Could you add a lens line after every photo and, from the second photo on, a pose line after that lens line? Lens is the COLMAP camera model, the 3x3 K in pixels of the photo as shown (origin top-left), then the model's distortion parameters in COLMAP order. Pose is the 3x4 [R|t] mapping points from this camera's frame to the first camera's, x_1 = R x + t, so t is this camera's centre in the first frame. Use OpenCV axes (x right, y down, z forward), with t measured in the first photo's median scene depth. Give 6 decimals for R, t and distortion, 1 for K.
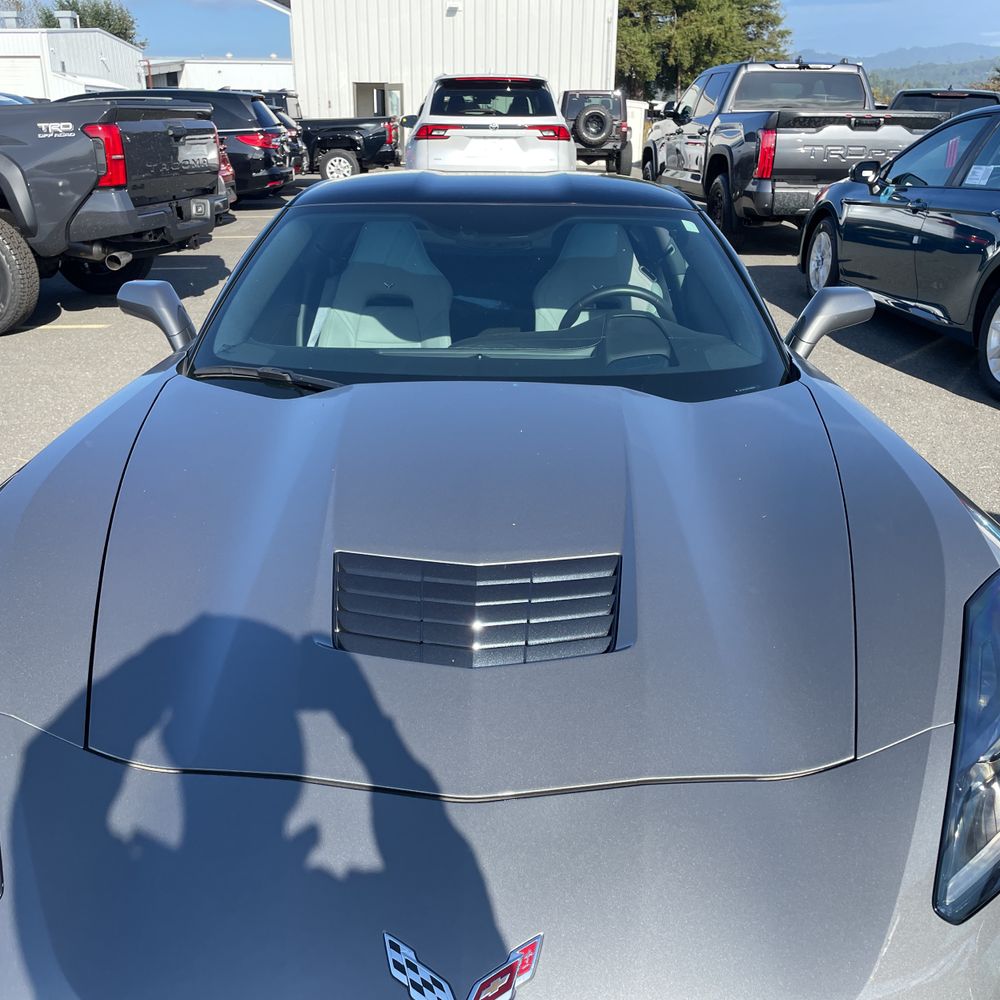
lens RADIAL K [[1025.5, 0, 475.6], [0, 1025.5, 503.0], [0, 0, 1]] dist [0.025263, 0.000000]
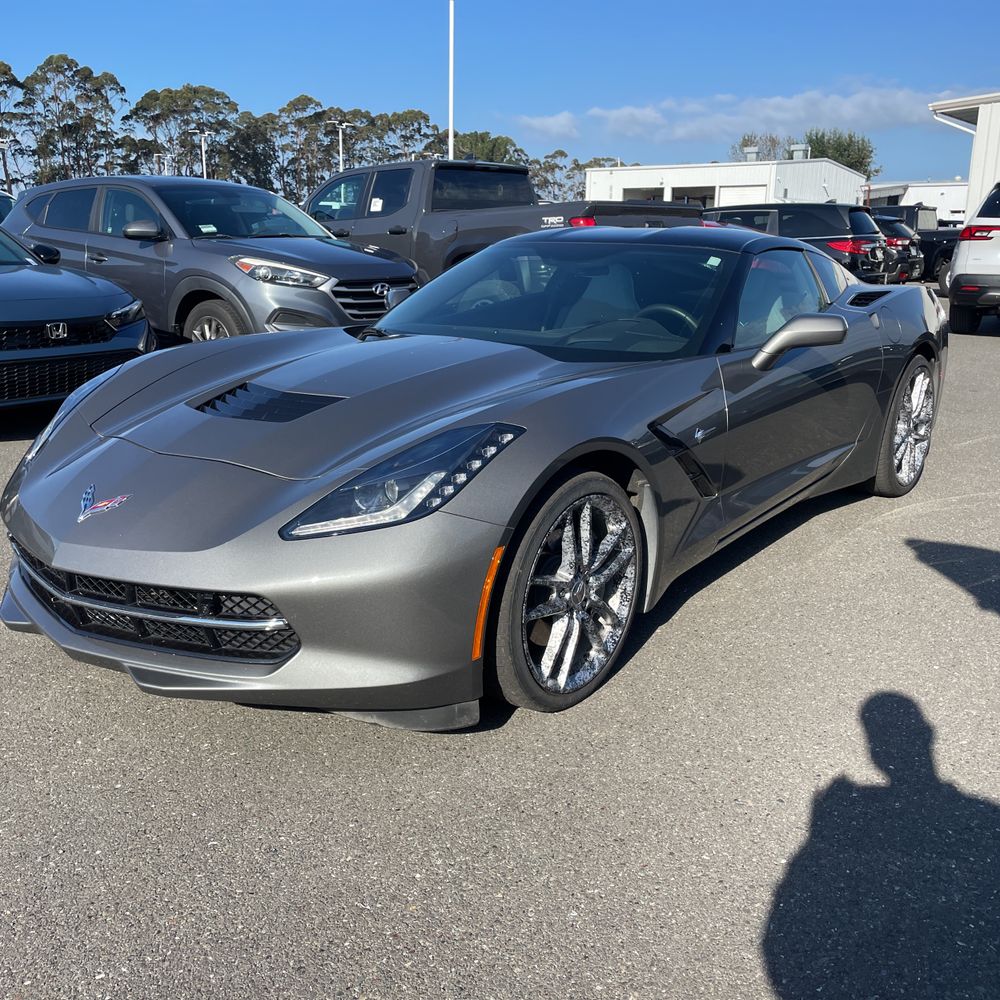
lens RADIAL K [[1025.5, 0, 509.5], [0, 1025.5, 490.1], [0, 0, 1]] dist [0.025263, 0.000000]
pose [[0.809097, 0.142772, -0.570069, 0.234791], [-0.209784, 0.976297, -0.053235, 0.041303], [0.548956, 0.162664, 0.819871, -0.047662]]
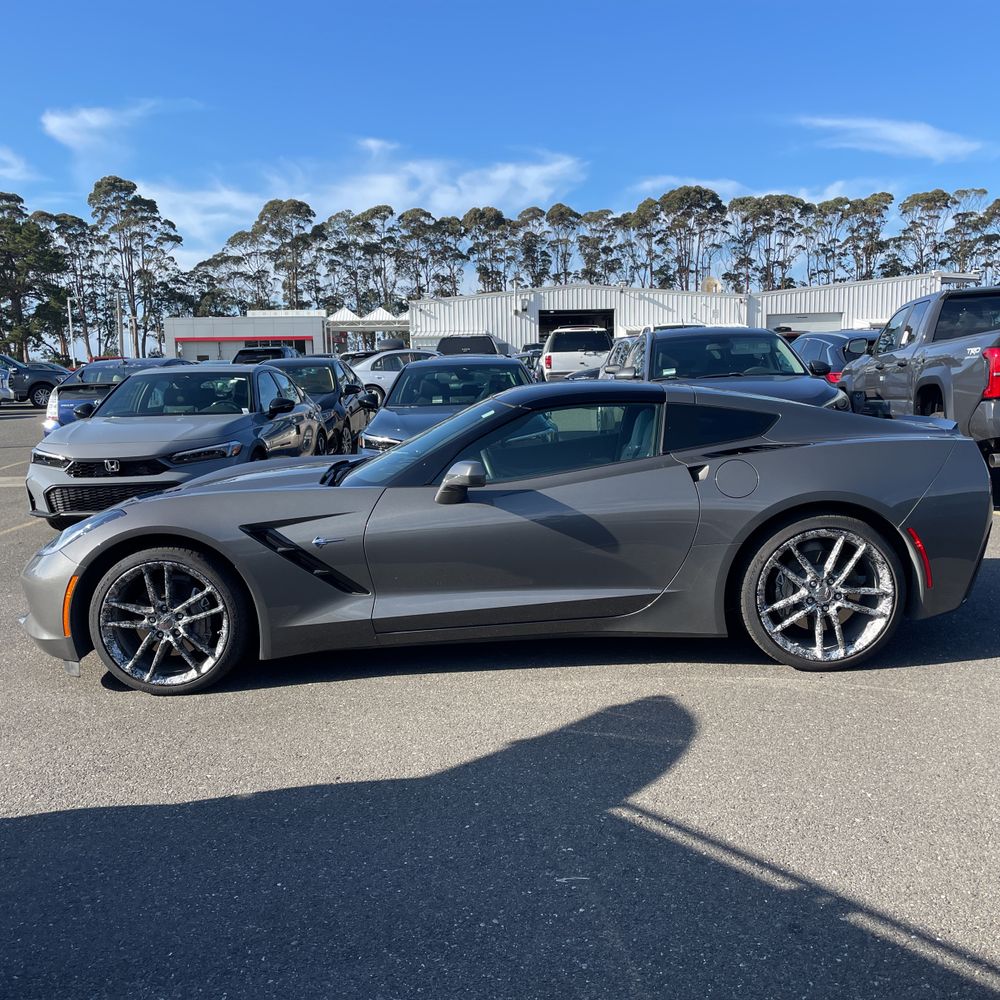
lens RADIAL K [[1025.5, 0, 506.0], [0, 1025.5, 502.2], [0, 0, 1]] dist [0.025263, 0.000000]
pose [[0.022115, 0.125874, -0.991800, 0.536361], [-0.325249, 0.938982, 0.111918, -0.098573], [0.945370, 0.320107, 0.061706, 0.294274]]
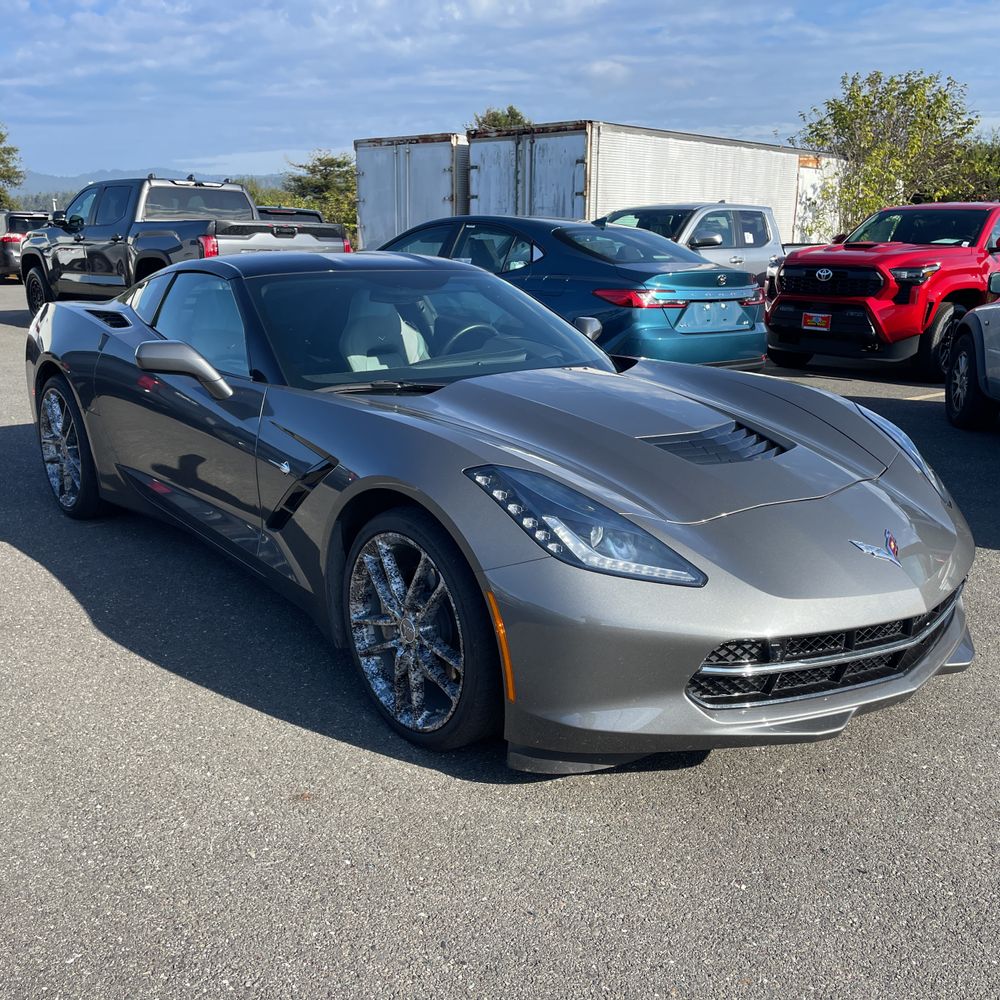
lens RADIAL K [[1025.5, 0, 495.3], [0, 1025.5, 496.1], [0, 0, 1]] dist [0.025263, 0.000000]
pose [[0.756522, -0.152557, 0.635926, -0.239898], [0.220927, 0.974860, -0.028957, 0.020349], [-0.615521, 0.162400, 0.771207, -0.022996]]
